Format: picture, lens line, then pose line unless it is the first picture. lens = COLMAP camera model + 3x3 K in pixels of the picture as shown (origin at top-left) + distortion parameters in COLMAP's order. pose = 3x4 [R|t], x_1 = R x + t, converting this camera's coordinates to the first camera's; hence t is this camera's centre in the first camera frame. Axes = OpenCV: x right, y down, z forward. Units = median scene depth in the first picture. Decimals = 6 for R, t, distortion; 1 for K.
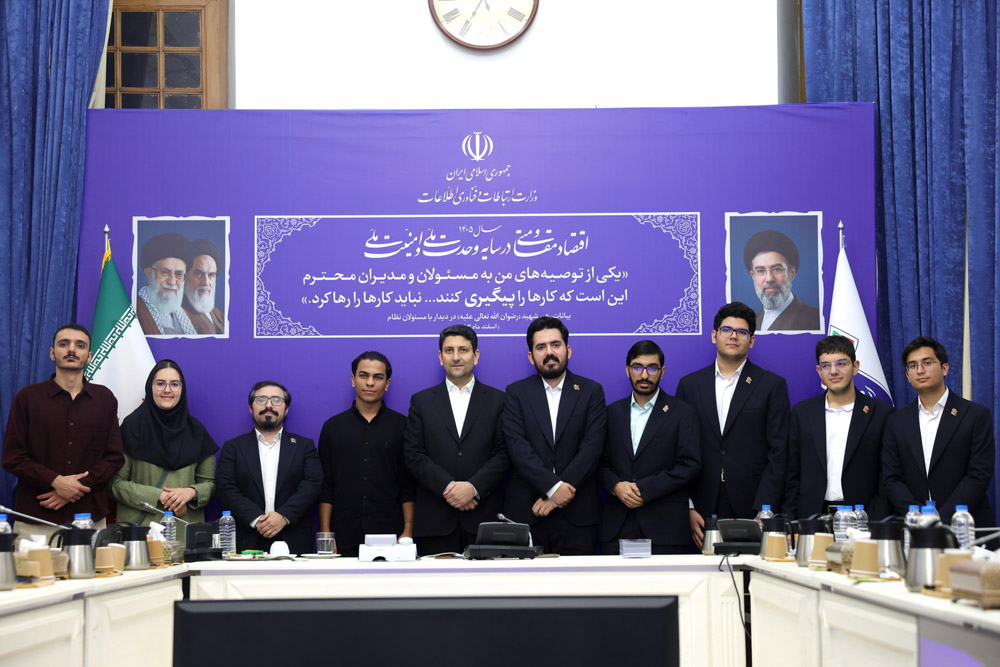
lens RADIAL K [[1794.4, 0, 496.2], [0, 1794.4, 320.3], [0, 0, 1]] dist [0.191207, 0.116168]
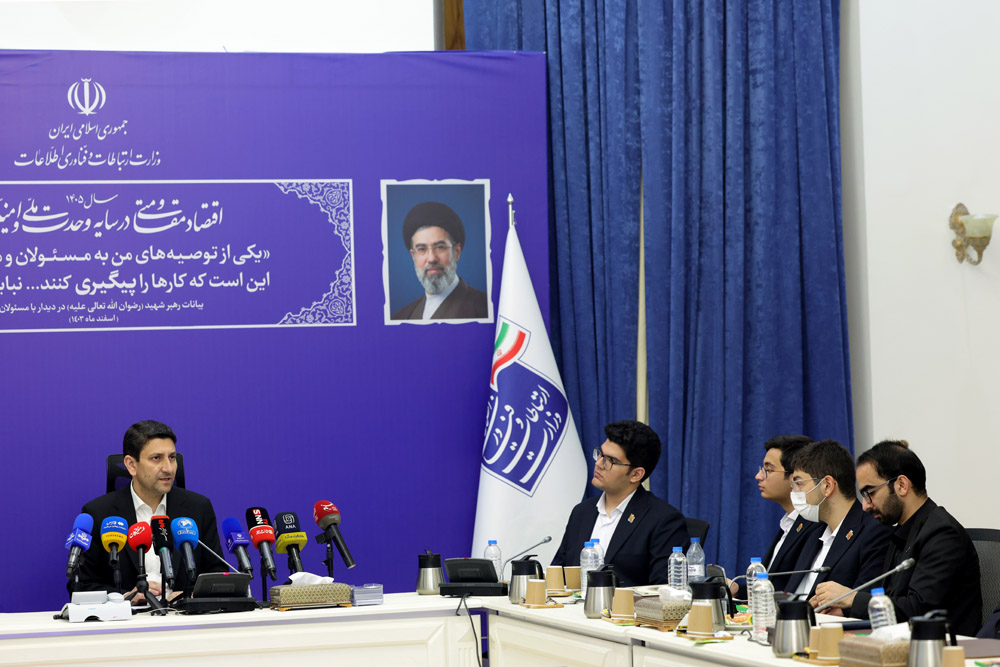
lens RADIAL K [[2820.4, 0, 500.0], [0, 2820.4, 333.5], [0, 0, 1]] dist [0.070326, 0.229798]
pose [[0.958081, -0.012017, 0.286245, -0.200951], [-0.007585, 0.997706, 0.067272, -0.077928], [-0.286397, -0.066623, 0.955792, -0.290265]]
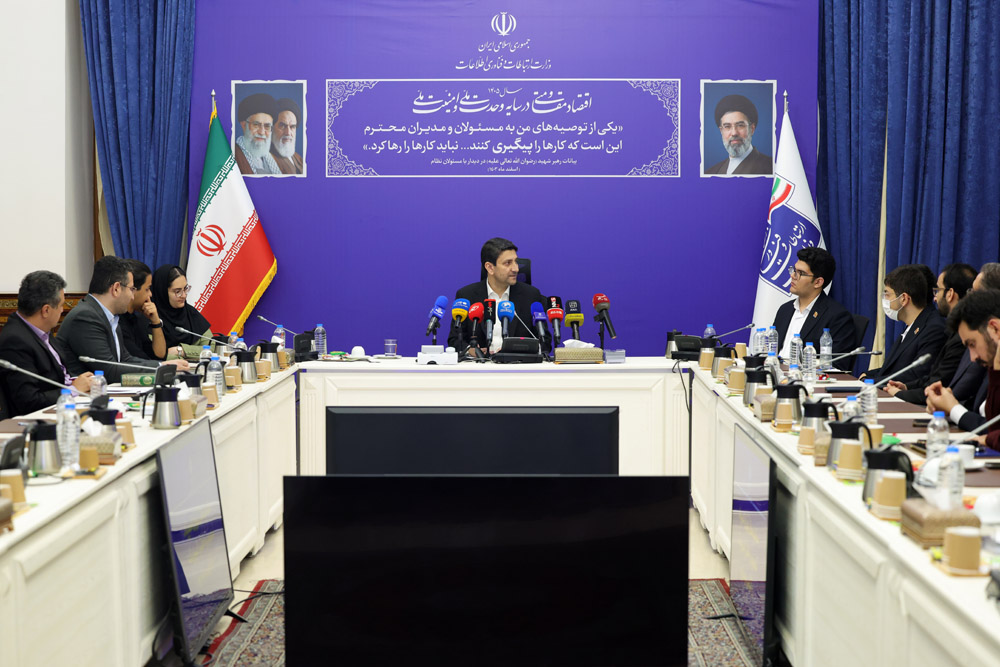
lens RADIAL K [[2017.0, 0, 500.0], [0, 2017.0, 333.5], [0, 0, 1]] dist [-0.249303, 0.113070]
pose [[0.999909, 0.008820, -0.010243, 0.003240], [-0.007174, 0.988524, 0.150891, -0.095115], [0.011456, -0.150804, 0.988497, -0.410234]]
